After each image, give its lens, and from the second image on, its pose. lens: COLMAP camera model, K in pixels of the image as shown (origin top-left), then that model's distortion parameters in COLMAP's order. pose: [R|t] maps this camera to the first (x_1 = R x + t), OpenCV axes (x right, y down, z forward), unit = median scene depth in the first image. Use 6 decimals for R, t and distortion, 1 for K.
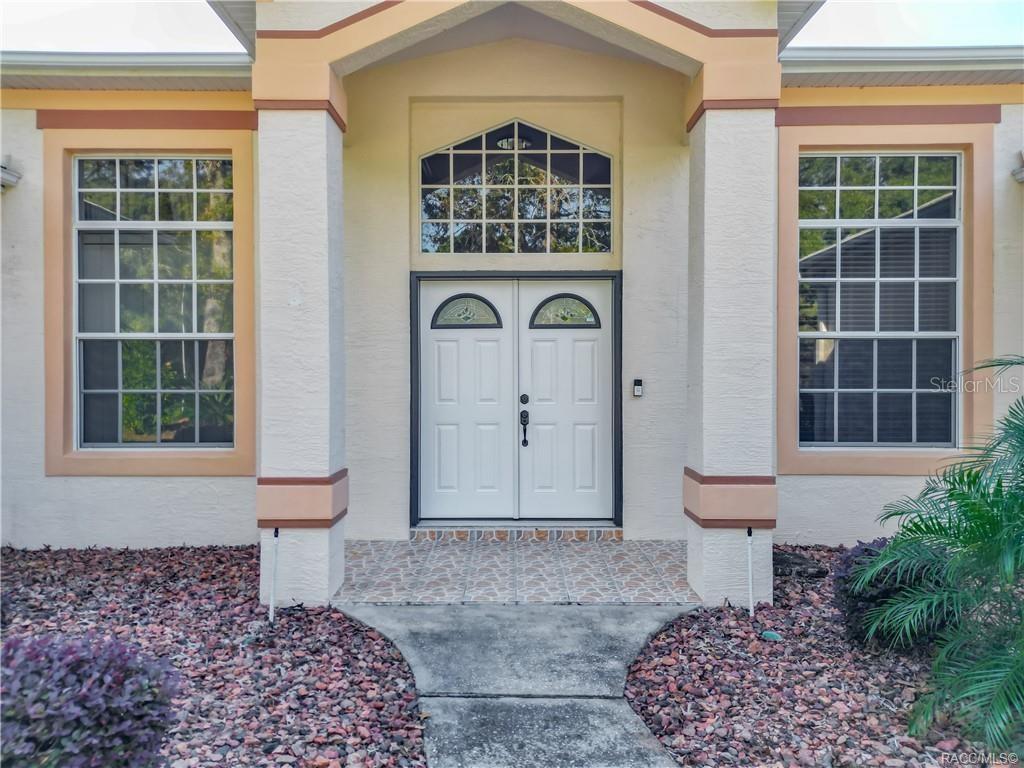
lens RADIAL K [[744.6, 0, 507.1], [0, 744.6, 380.9], [0, 0, 1]] dist [0.025609, -0.019666]
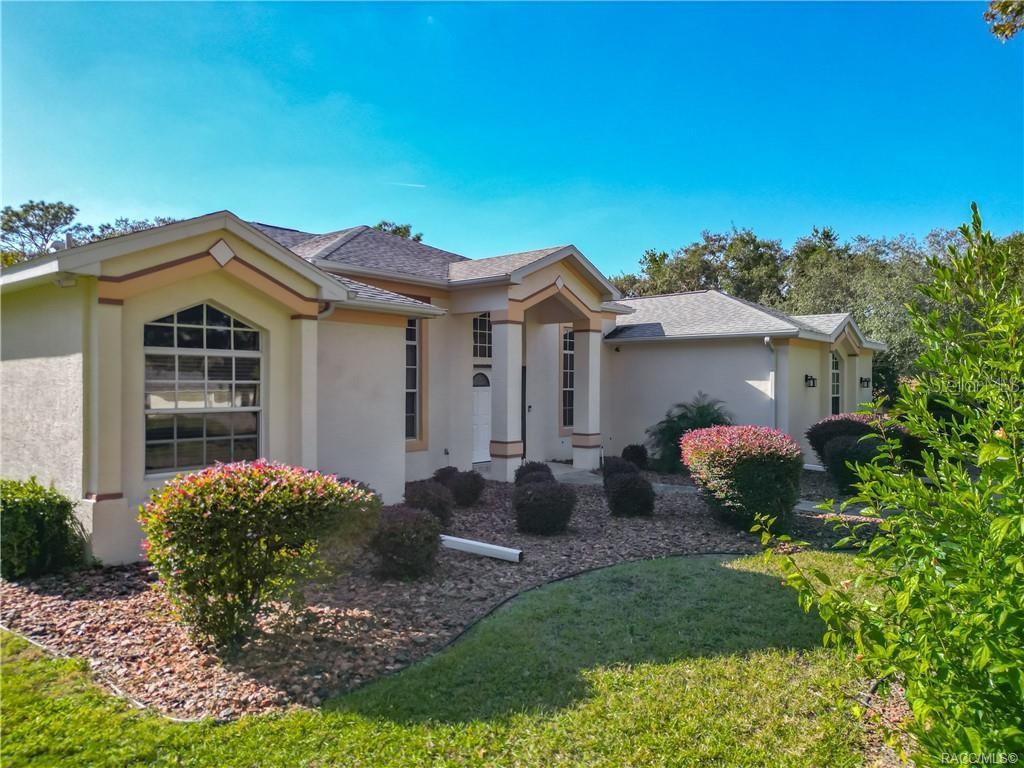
lens RADIAL K [[744.6, 0, 509.9], [0, 744.6, 383.4], [0, 0, 1]] dist [0.025609, -0.019666]
pose [[0.632585, 0.001077, 0.774490, -1.989780], [0.005480, 0.999968, -0.005866, -0.068710], [-0.774472, 0.007955, 0.632559, -0.695800]]
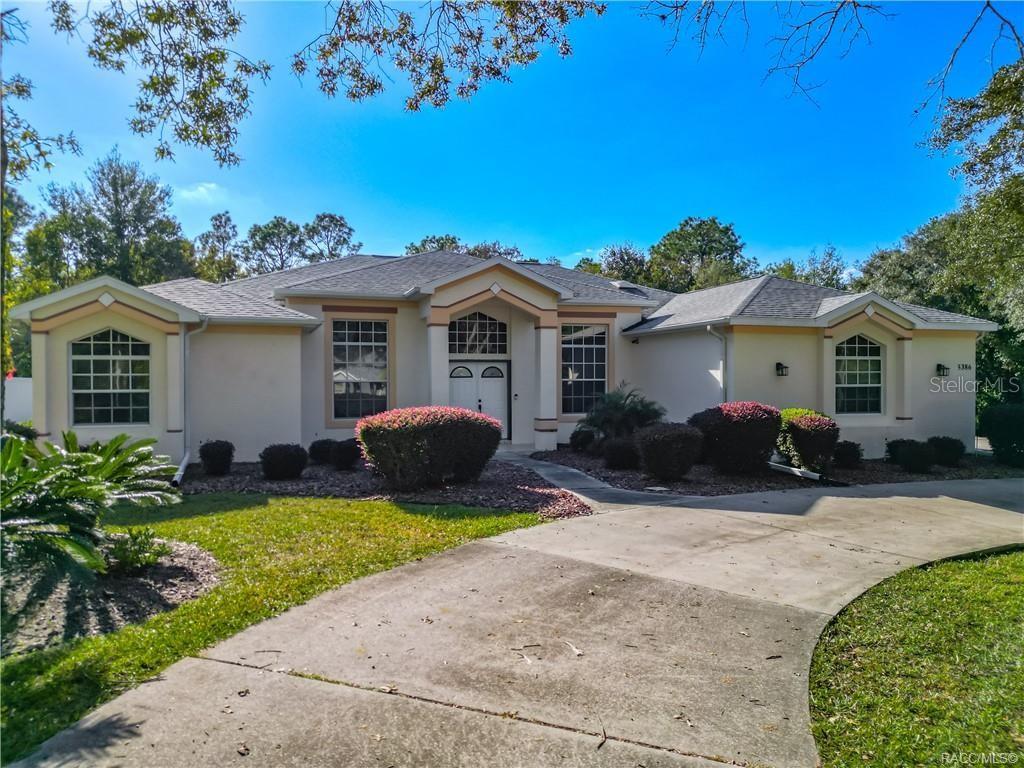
lens RADIAL K [[744.6, 0, 510.9], [0, 744.6, 386.1], [0, 0, 1]] dist [0.025609, -0.019666]
pose [[0.952134, -0.007904, 0.305579, -0.813912], [0.007992, 0.999968, 0.000965, -0.038305], [-0.305577, 0.001524, 0.952166, -2.019987]]
